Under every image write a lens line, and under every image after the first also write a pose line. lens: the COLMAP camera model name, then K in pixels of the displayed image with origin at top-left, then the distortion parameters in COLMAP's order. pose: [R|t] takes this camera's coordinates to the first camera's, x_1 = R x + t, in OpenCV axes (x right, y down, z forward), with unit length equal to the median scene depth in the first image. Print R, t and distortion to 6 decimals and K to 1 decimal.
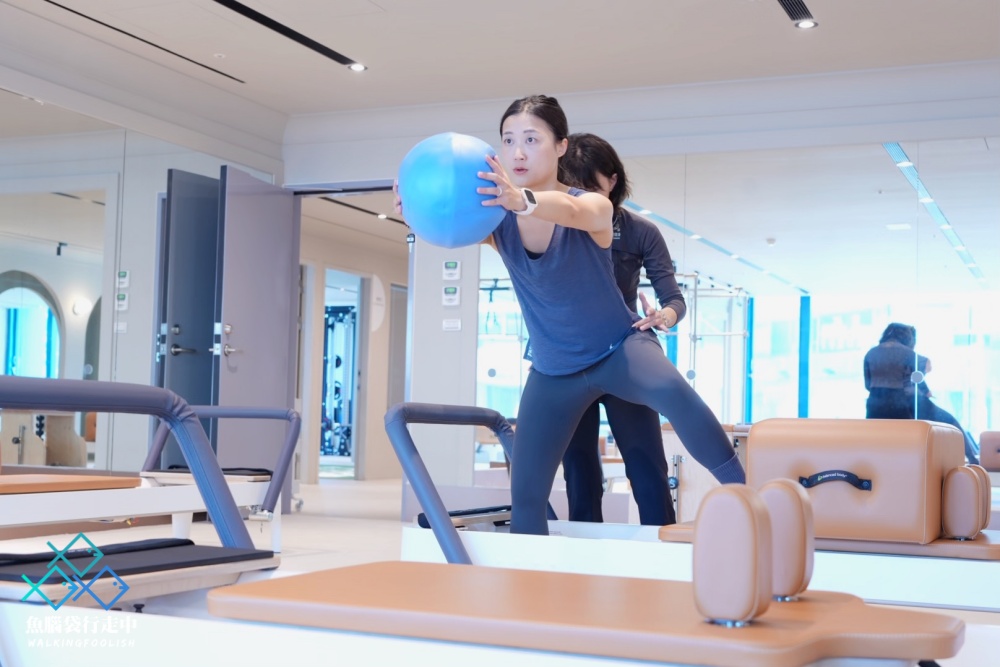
lens RADIAL K [[1358.6, 0, 500.0], [0, 1358.6, 333.5], [0, 0, 1]] dist [0.001682, 0.012142]
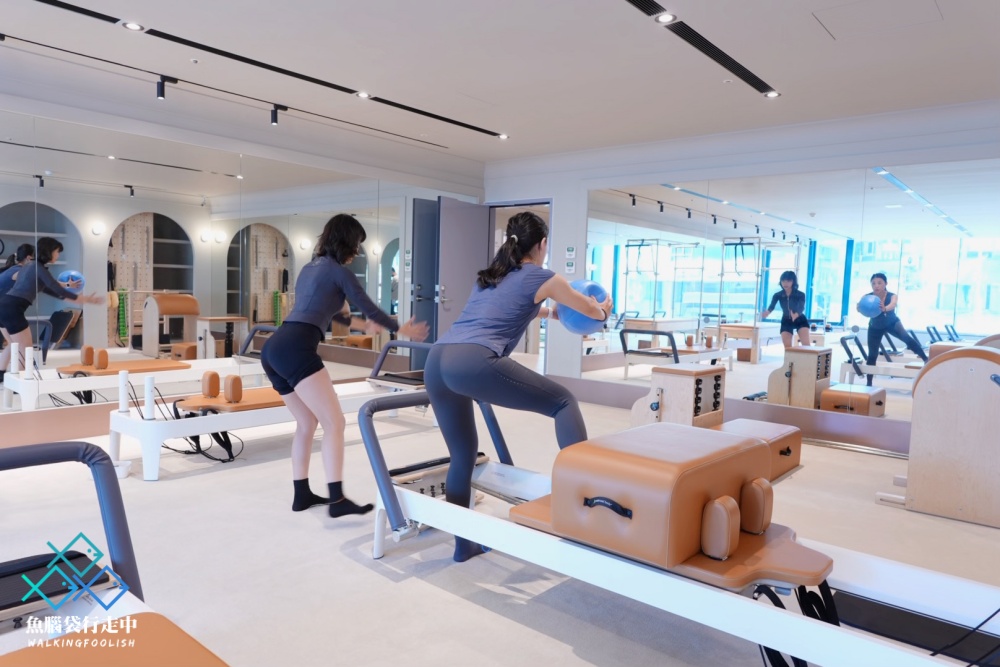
lens RADIAL K [[672.4, 0, 499.3], [0, 672.4, 354.2], [0, 0, 1]] dist [0.002116, 0.000439]
pose [[0.957560, 0.036269, -0.285945, 0.131250], [0.009049, 0.987780, 0.155591, -0.054612], [0.288093, -0.151575, 0.945530, 0.152924]]
